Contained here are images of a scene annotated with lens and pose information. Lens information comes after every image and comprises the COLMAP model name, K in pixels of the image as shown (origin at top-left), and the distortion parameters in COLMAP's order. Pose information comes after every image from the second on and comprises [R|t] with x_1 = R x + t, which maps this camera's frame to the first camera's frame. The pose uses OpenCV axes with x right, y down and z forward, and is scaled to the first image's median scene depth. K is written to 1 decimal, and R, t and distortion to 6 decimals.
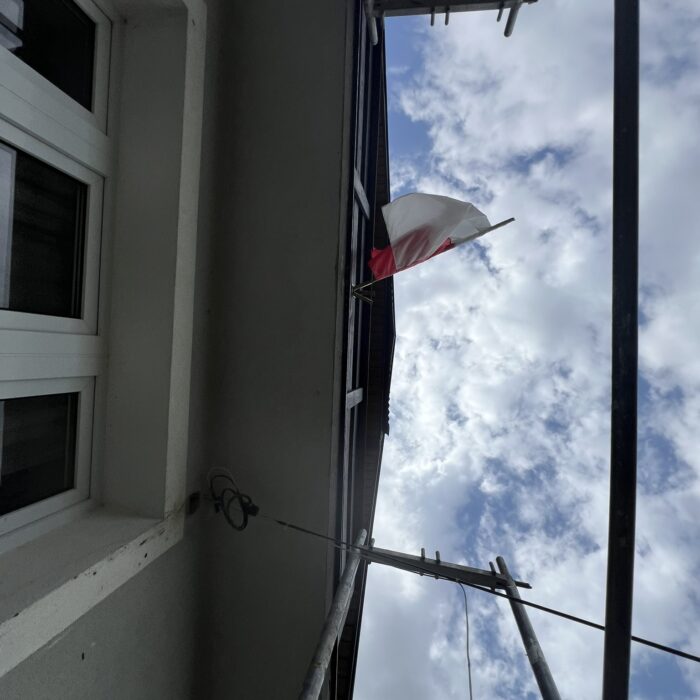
lens RADIAL K [[373.6, 0, 350.0], [0, 373.6, 350.0], [0, 0, 1]] dist [-0.000030, -0.000599]
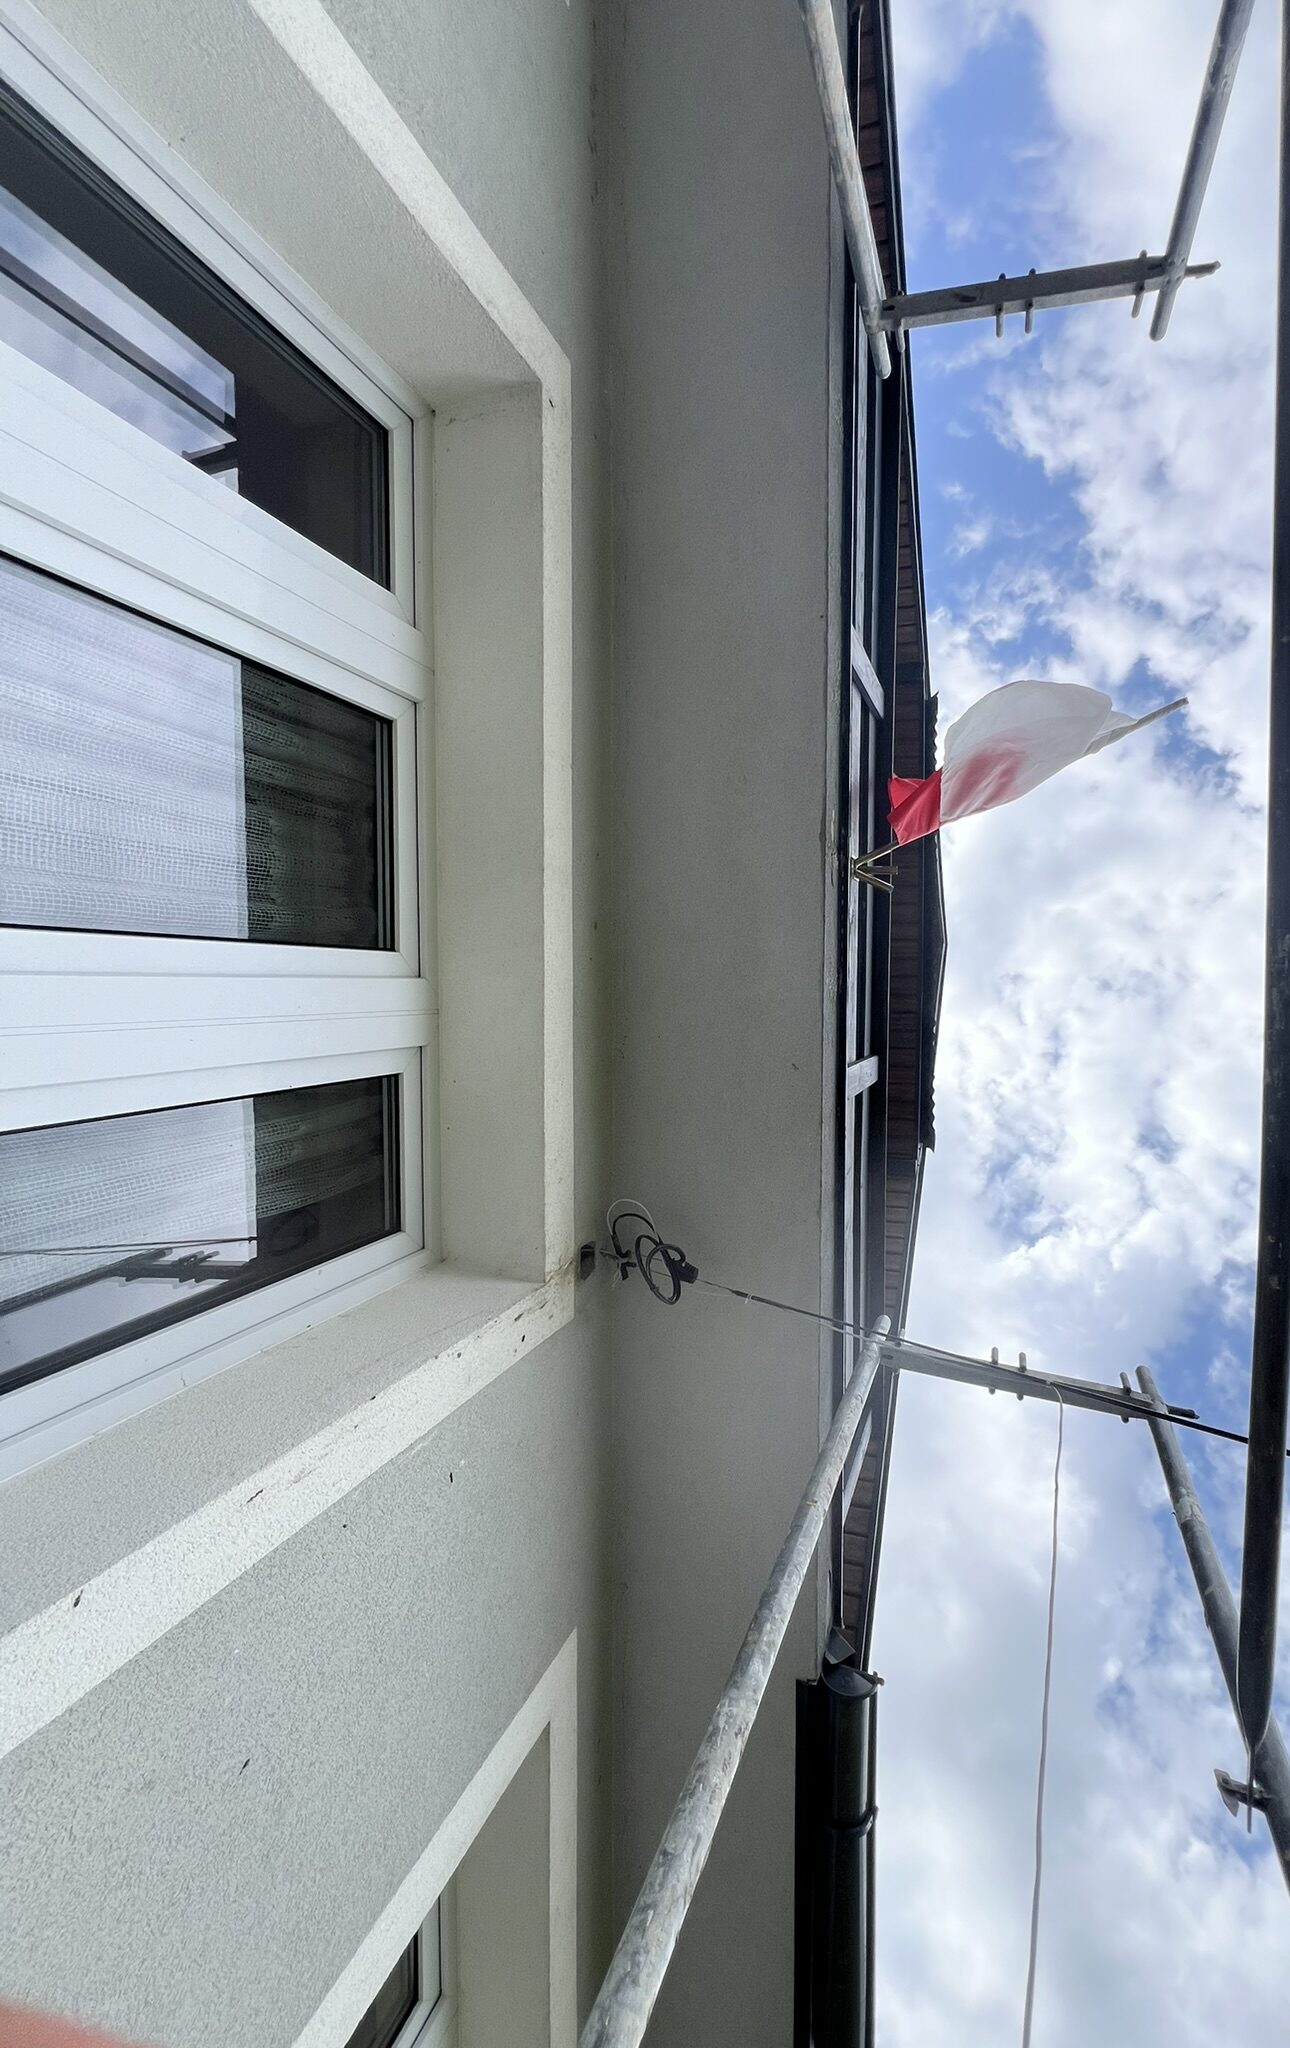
lens RADIAL K [[844.4, 0, 763.4], [0, 844.4, 1021.0], [0, 0, 1]] dist [-0.000861, -0.000065]
pose [[0.994274, -0.024756, -0.103951, -0.000689], [0.031012, 0.997776, 0.059009, -0.030474], [0.102259, -0.061895, 0.992830, -0.251430]]
